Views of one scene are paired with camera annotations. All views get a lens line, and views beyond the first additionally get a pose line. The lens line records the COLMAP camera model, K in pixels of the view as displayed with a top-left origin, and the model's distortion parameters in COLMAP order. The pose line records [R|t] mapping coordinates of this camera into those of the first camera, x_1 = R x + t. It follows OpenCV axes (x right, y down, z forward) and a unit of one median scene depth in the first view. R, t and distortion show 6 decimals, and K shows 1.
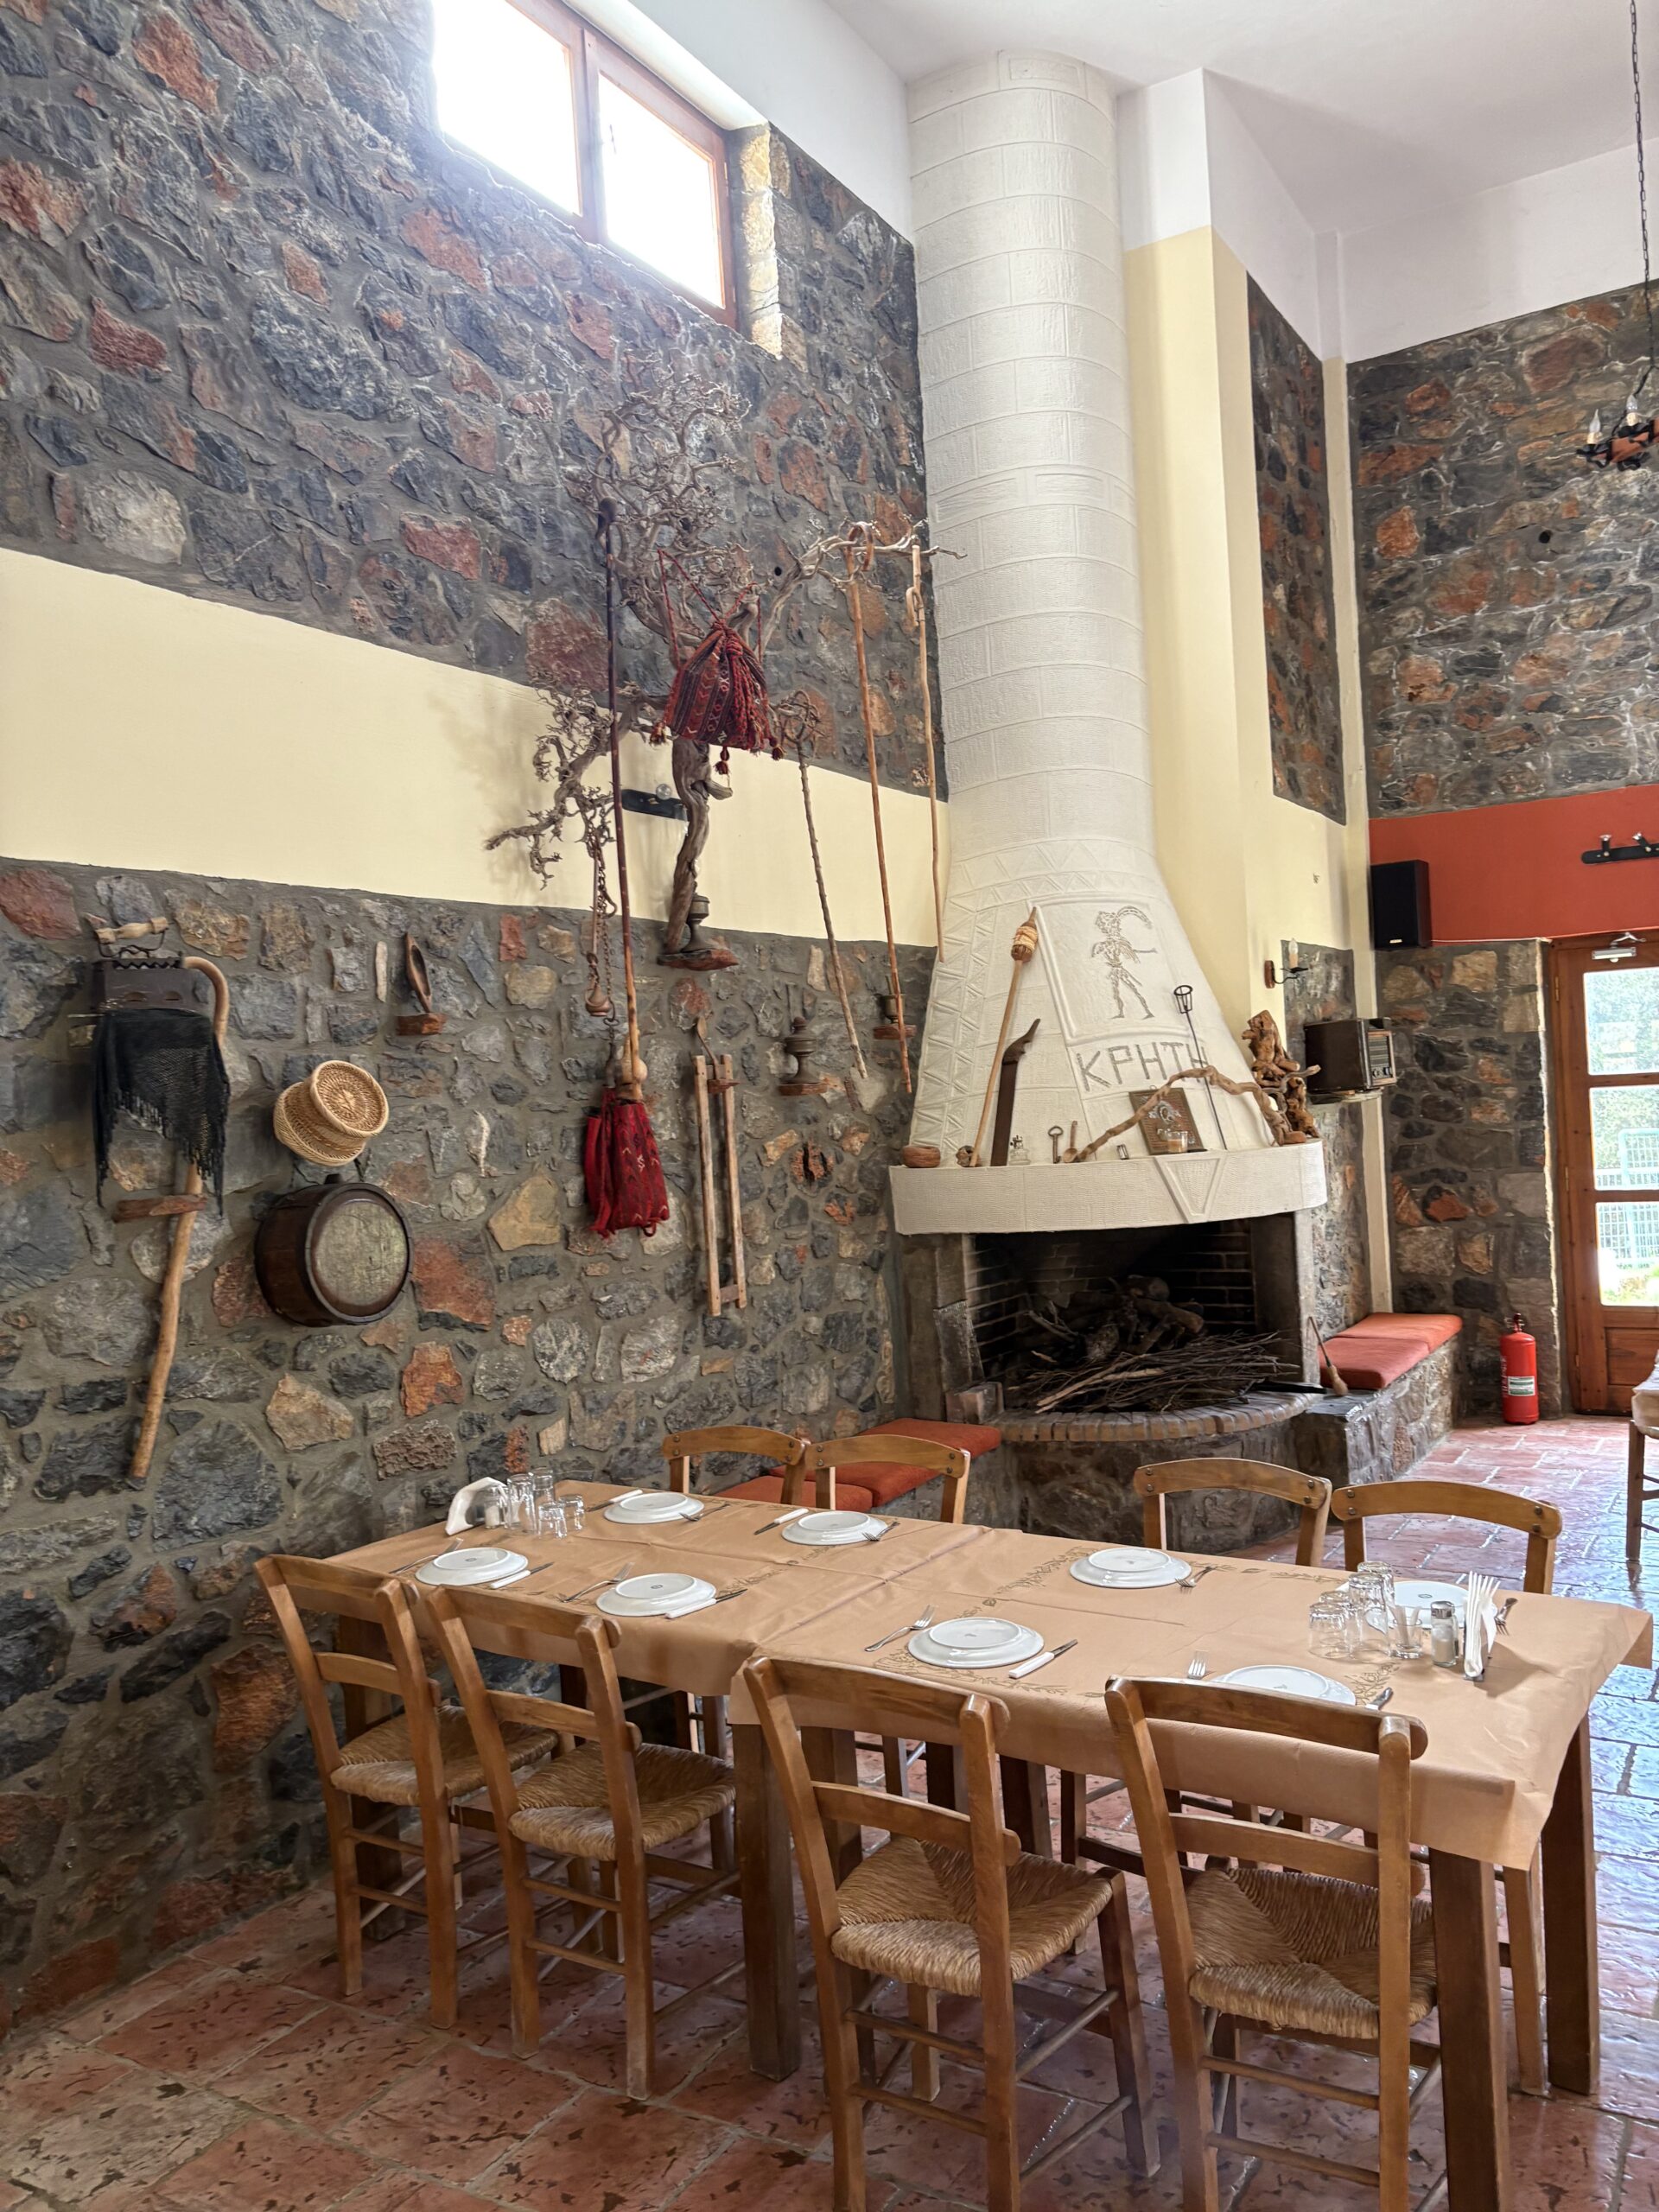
lens RADIAL K [[1627.1, 0, 839.7], [0, 1627.1, 1127.4], [0, 0, 1]] dist [0.022453, -0.024539]
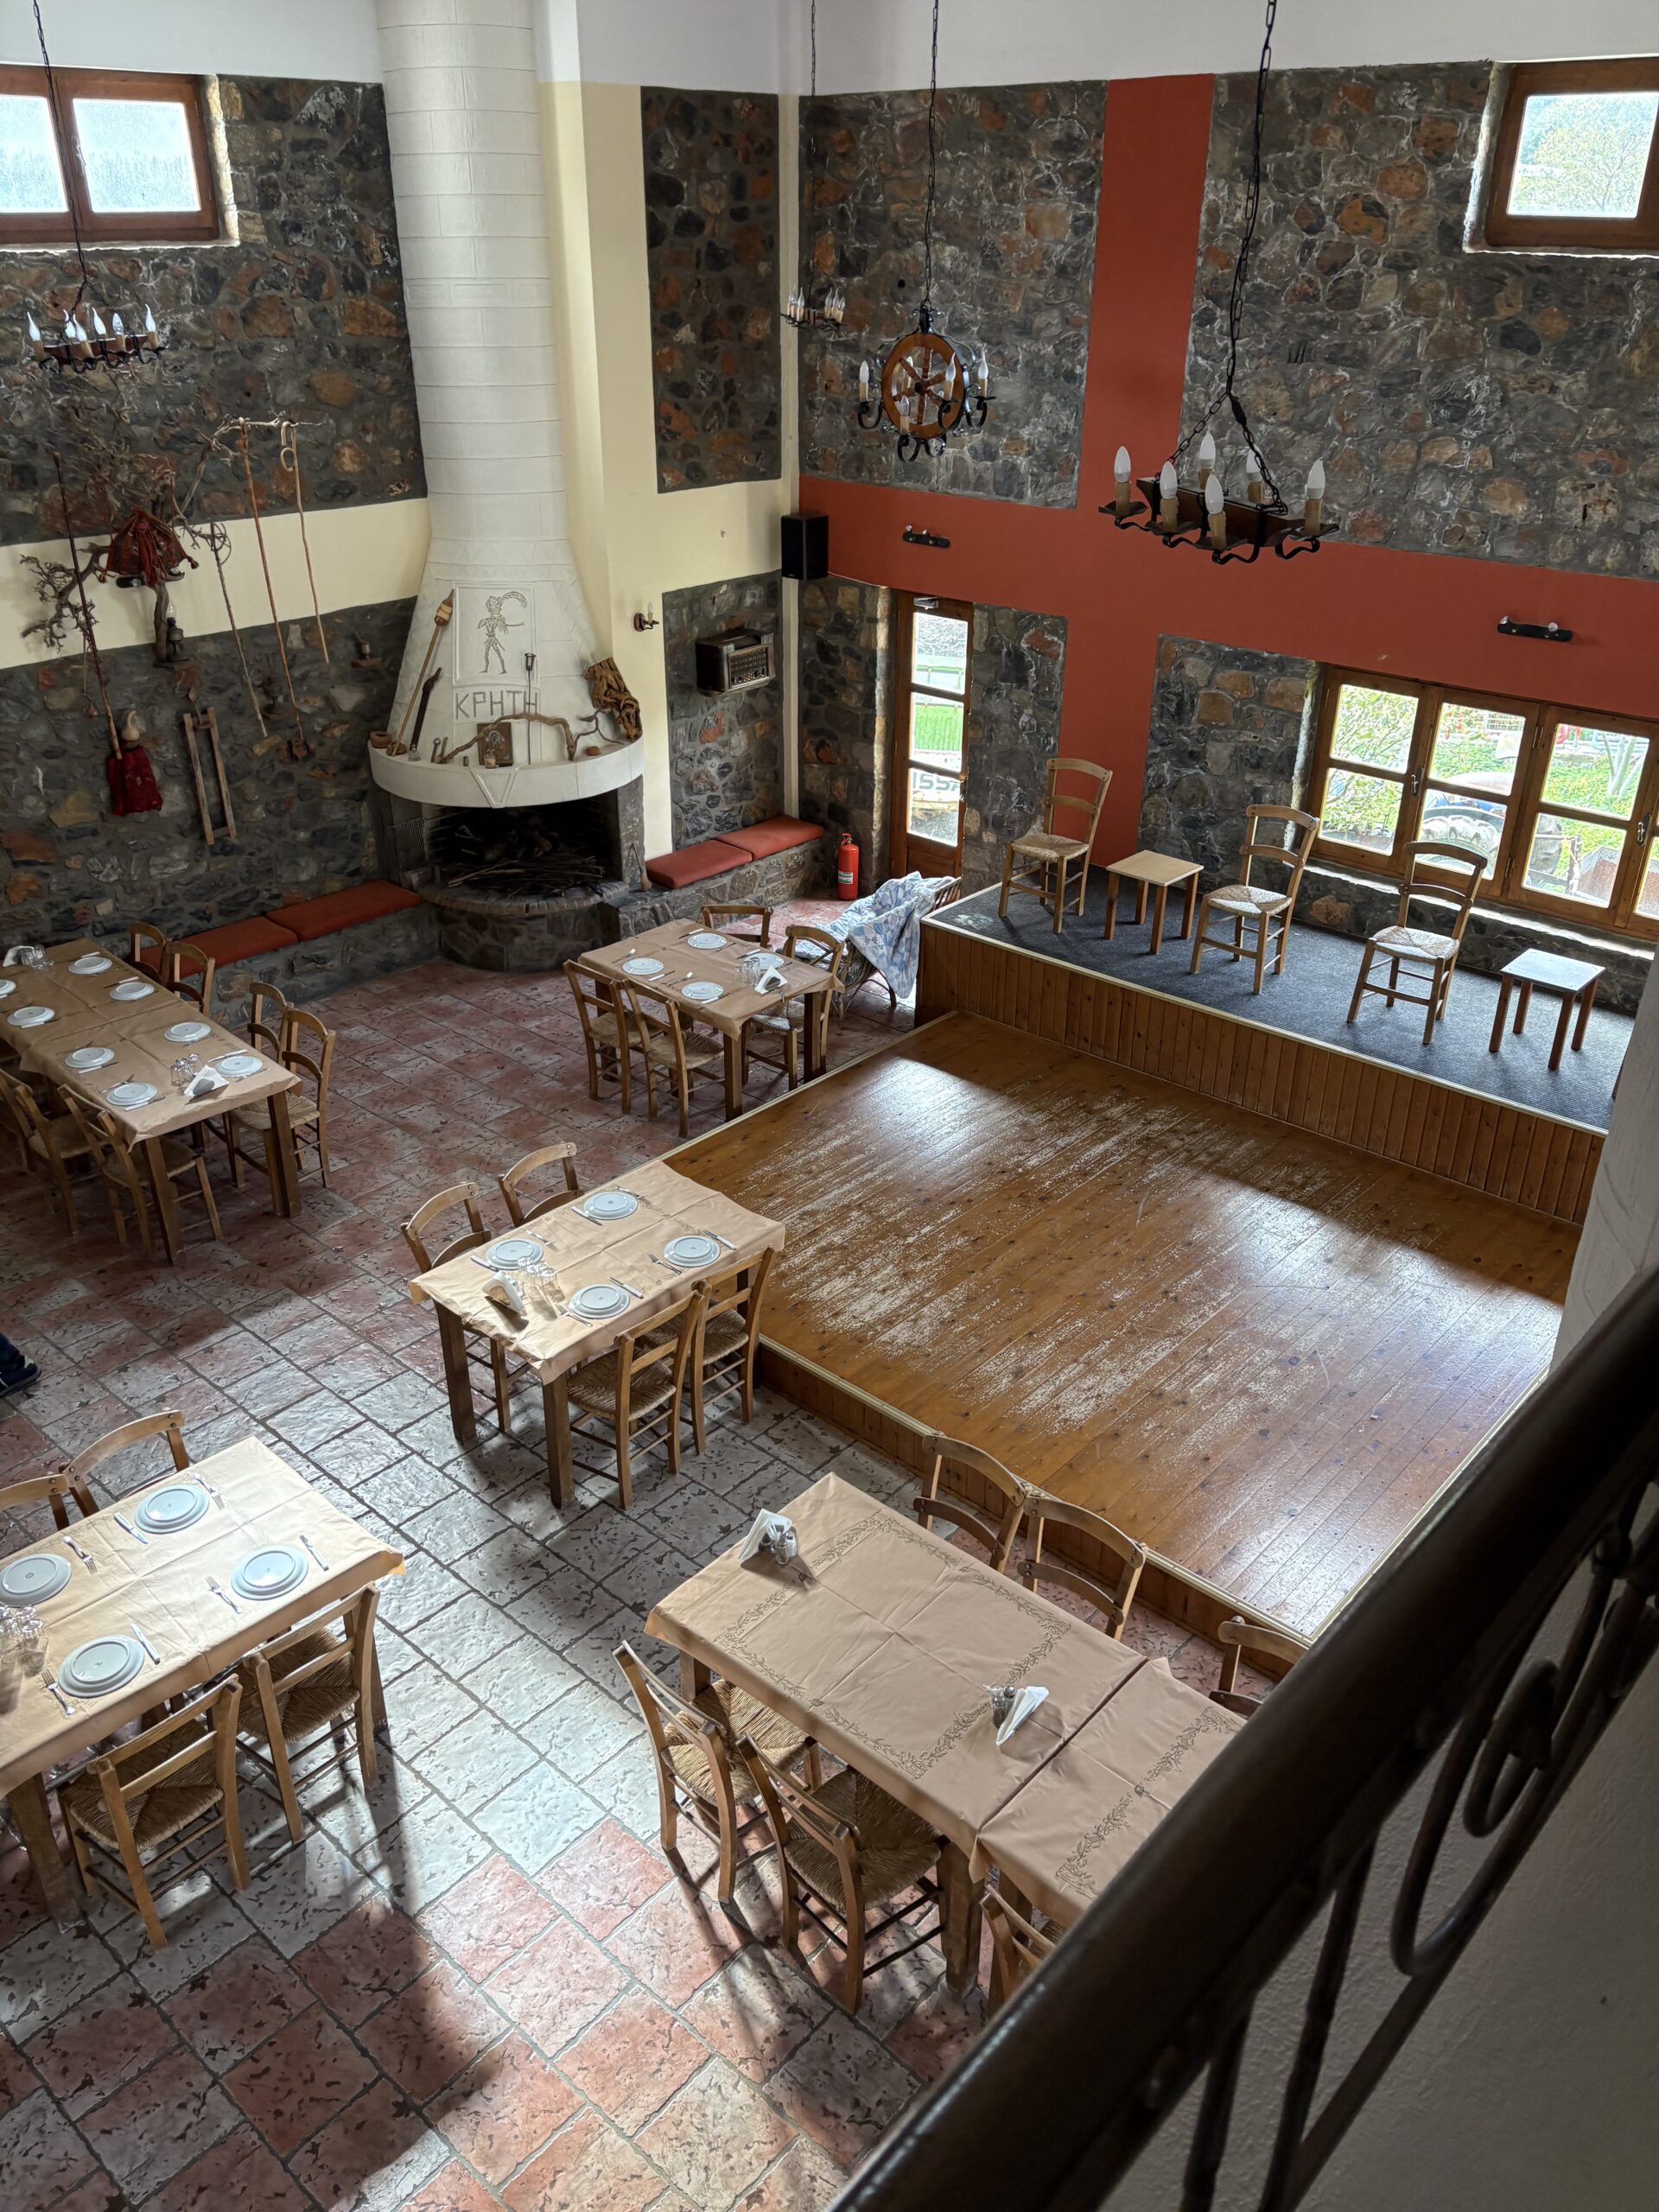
lens RADIAL K [[1627.1, 0, 819.4], [0, 1627.1, 1100.0], [0, 0, 1]] dist [0.022453, -0.024539]
pose [[0.981254, 0.139600, -0.132865, 0.799270], [-0.063869, 0.886015, 0.459236, -0.473952], [0.181830, -0.442141, 0.878322, -0.624513]]
